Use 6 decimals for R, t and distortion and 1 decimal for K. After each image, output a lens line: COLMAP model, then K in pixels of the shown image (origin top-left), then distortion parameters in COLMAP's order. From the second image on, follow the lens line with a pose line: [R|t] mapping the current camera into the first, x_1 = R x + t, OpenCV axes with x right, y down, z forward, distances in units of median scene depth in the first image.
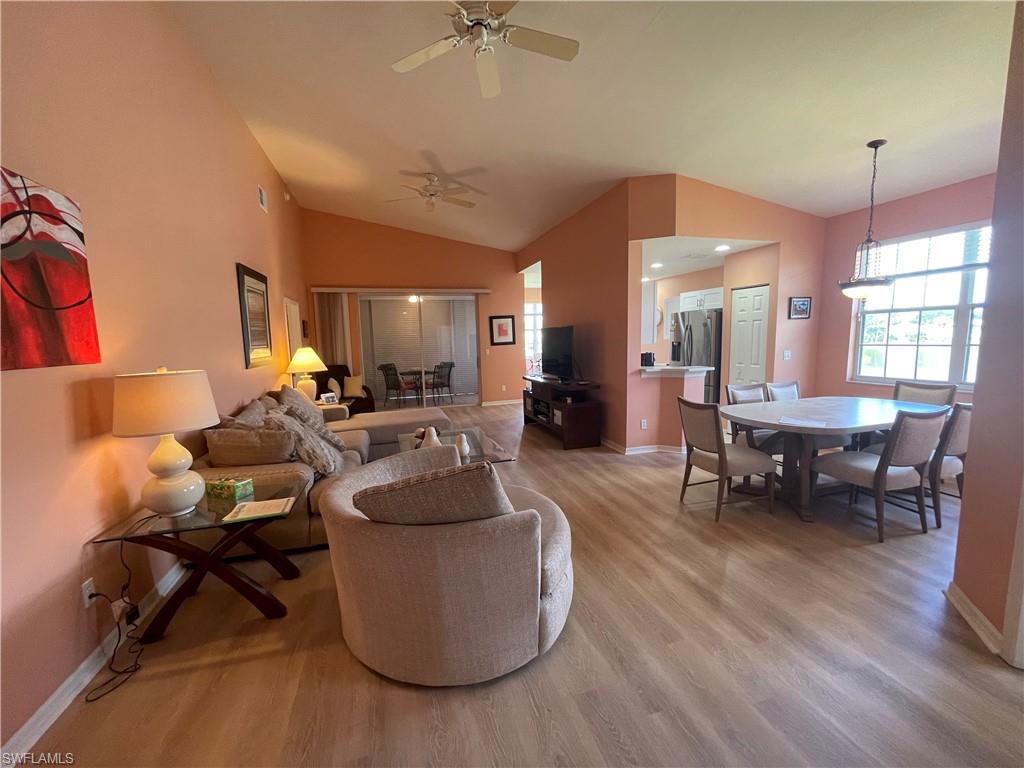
lens RADIAL K [[414.2, 0, 507.9], [0, 414.2, 386.5], [0, 0, 1]] dist [-0.003698, 0.000038]
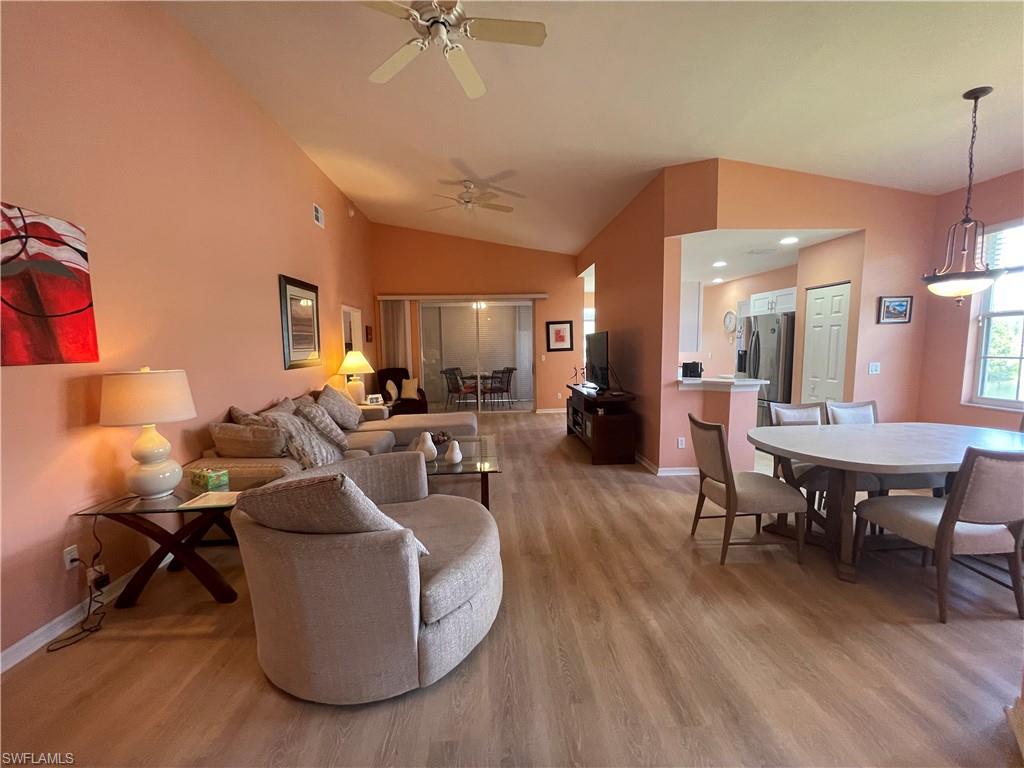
lens RADIAL K [[414.2, 0, 507.9], [0, 414.2, 386.5], [0, 0, 1]] dist [-0.003698, 0.000038]
pose [[0.972650, 0.032655, -0.229969, 0.207319], [-0.035782, 0.999315, -0.009437, -0.009023], [0.229503, 0.017407, 0.973152, 0.062255]]
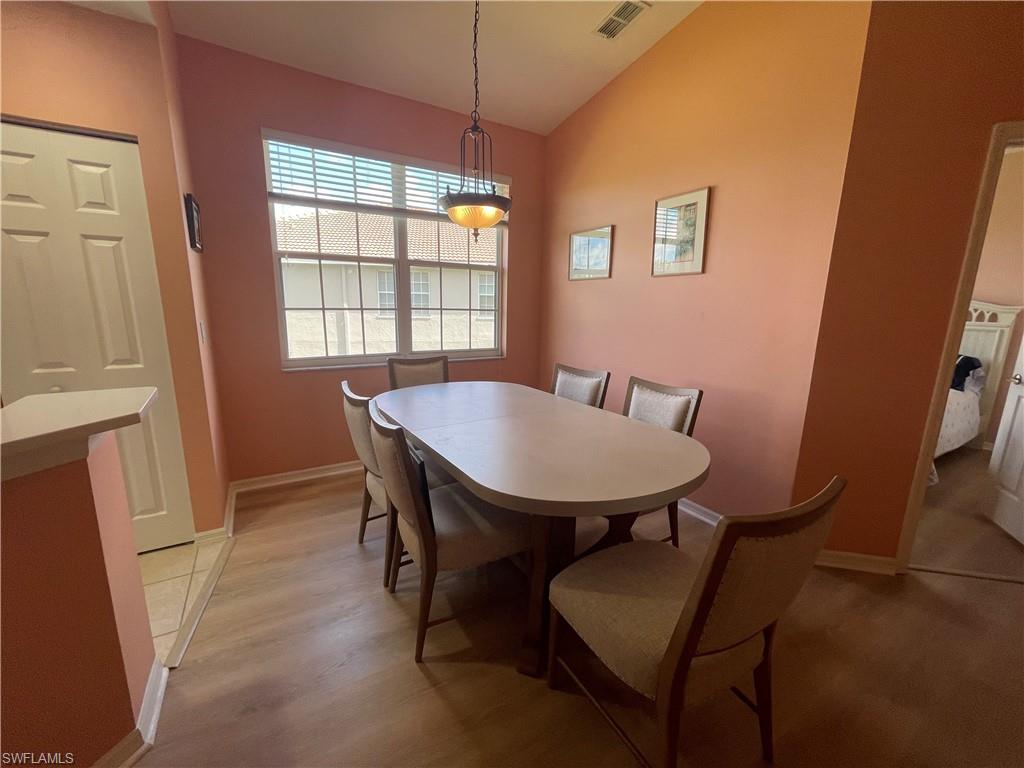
lens RADIAL K [[405.5, 0, 516.1], [0, 405.5, 386.4], [0, 0, 1]] dist [0.000129, -0.004239]
pose [[-0.266944, -0.172257, 0.948192, 0.208264], [0.101975, 0.973323, 0.205532, -0.092908], [-0.958302, 0.151557, -0.242257, 0.996695]]
